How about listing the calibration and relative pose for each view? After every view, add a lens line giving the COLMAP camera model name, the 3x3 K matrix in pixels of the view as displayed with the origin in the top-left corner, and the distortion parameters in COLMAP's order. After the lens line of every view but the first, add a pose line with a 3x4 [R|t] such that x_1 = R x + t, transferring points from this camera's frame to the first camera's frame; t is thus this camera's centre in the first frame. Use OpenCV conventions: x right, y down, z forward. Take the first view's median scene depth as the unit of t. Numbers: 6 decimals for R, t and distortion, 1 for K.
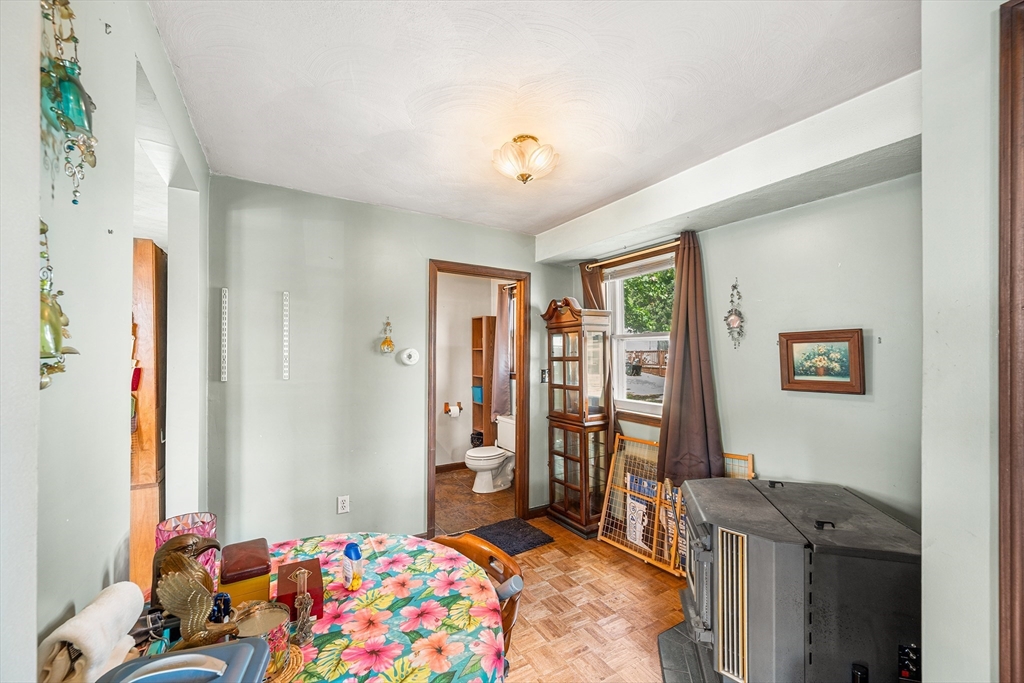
lens RADIAL K [[393.9, 0, 494.7], [0, 393.9, 359.2], [0, 0, 1]] dist [-0.000440, -0.000039]
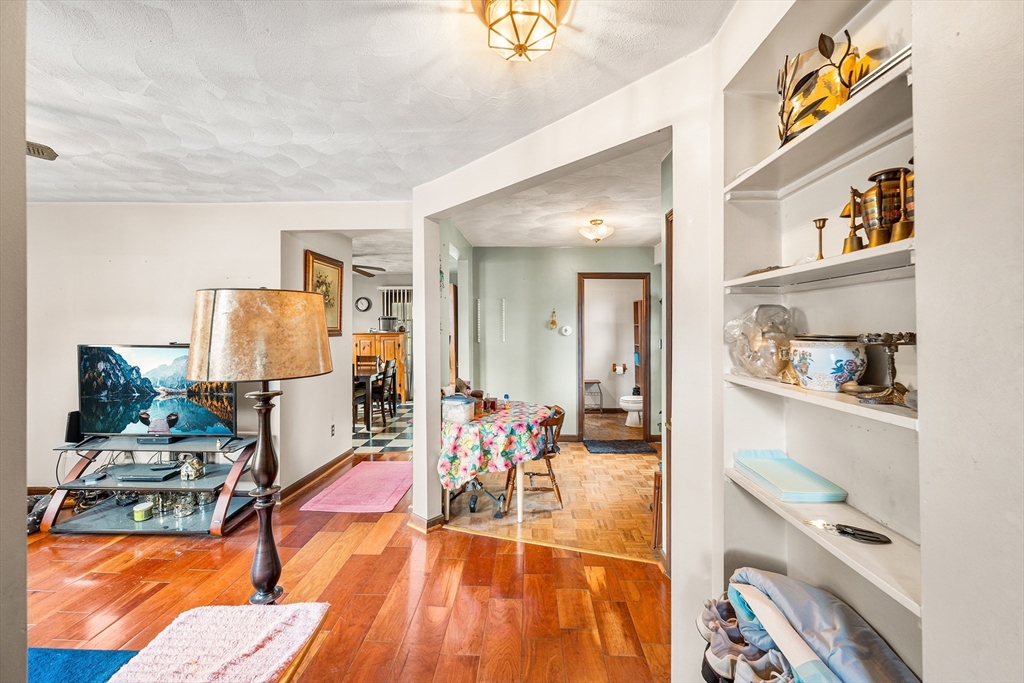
lens RADIAL K [[410.8, 0, 514.5], [0, 410.8, 335.4], [0, 0, 1]] dist [-0.001071, -0.000181]
pose [[0.861823, -0.001822, -0.507206, 0.510370], [0.004766, 0.999978, 0.004506, 0.005273], [0.507187, -0.006301, 0.861813, -0.683779]]
